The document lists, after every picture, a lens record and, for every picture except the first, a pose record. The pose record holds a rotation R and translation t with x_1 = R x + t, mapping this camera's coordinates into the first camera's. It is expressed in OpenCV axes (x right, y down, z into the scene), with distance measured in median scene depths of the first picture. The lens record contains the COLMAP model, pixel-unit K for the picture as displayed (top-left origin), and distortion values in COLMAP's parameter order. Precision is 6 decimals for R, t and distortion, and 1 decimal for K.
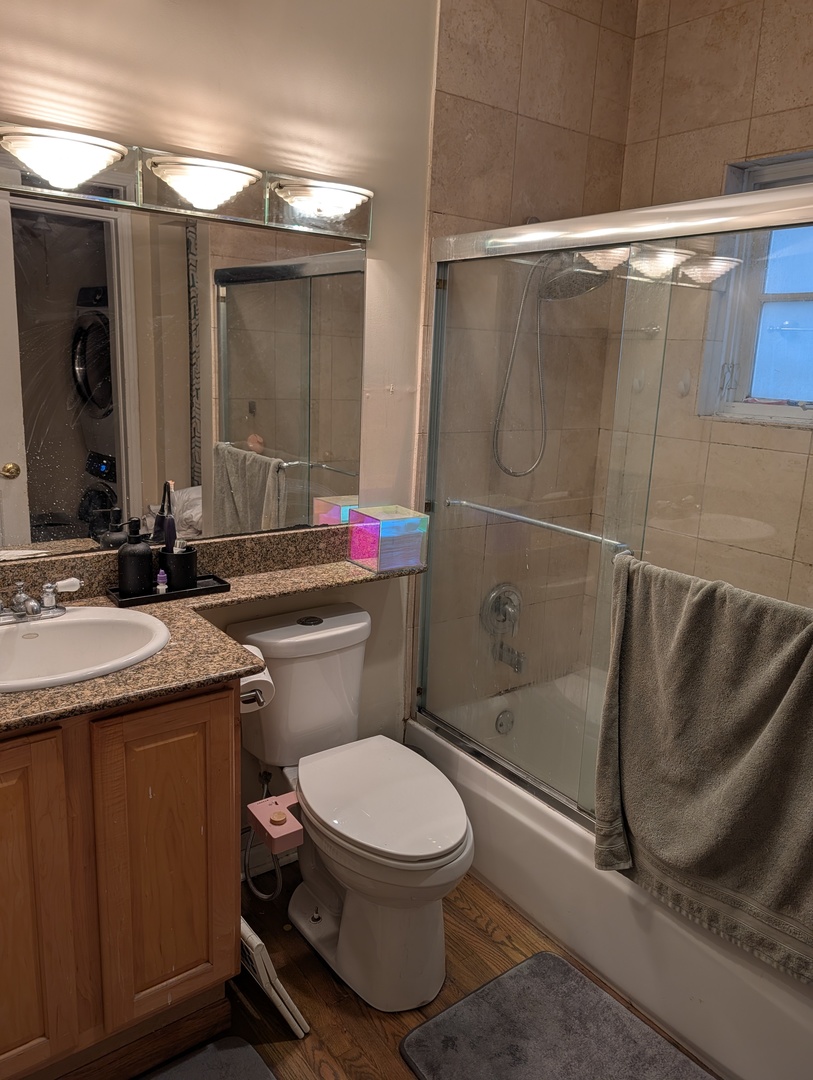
lens RADIAL K [[780.4, 0, 396.0], [0, 780.4, 533.5], [0, 0, 1]] dist [0.023256, -0.027029]
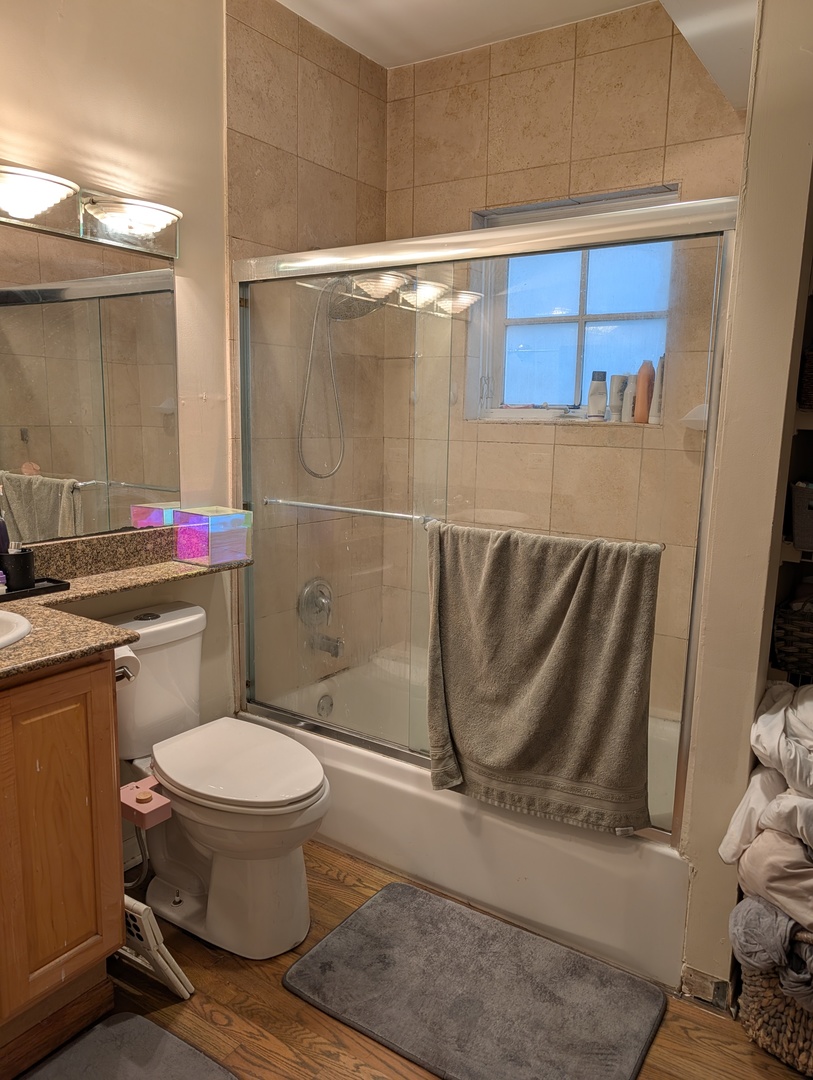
lens RADIAL K [[780.4, 0, 409.6], [0, 780.4, 542.9], [0, 0, 1]] dist [0.023256, -0.027029]
pose [[0.943699, -0.074035, 0.322414, -0.113842], [0.087987, 0.995703, -0.028894, 0.078194], [-0.318889, 0.055636, 0.946158, -0.104919]]
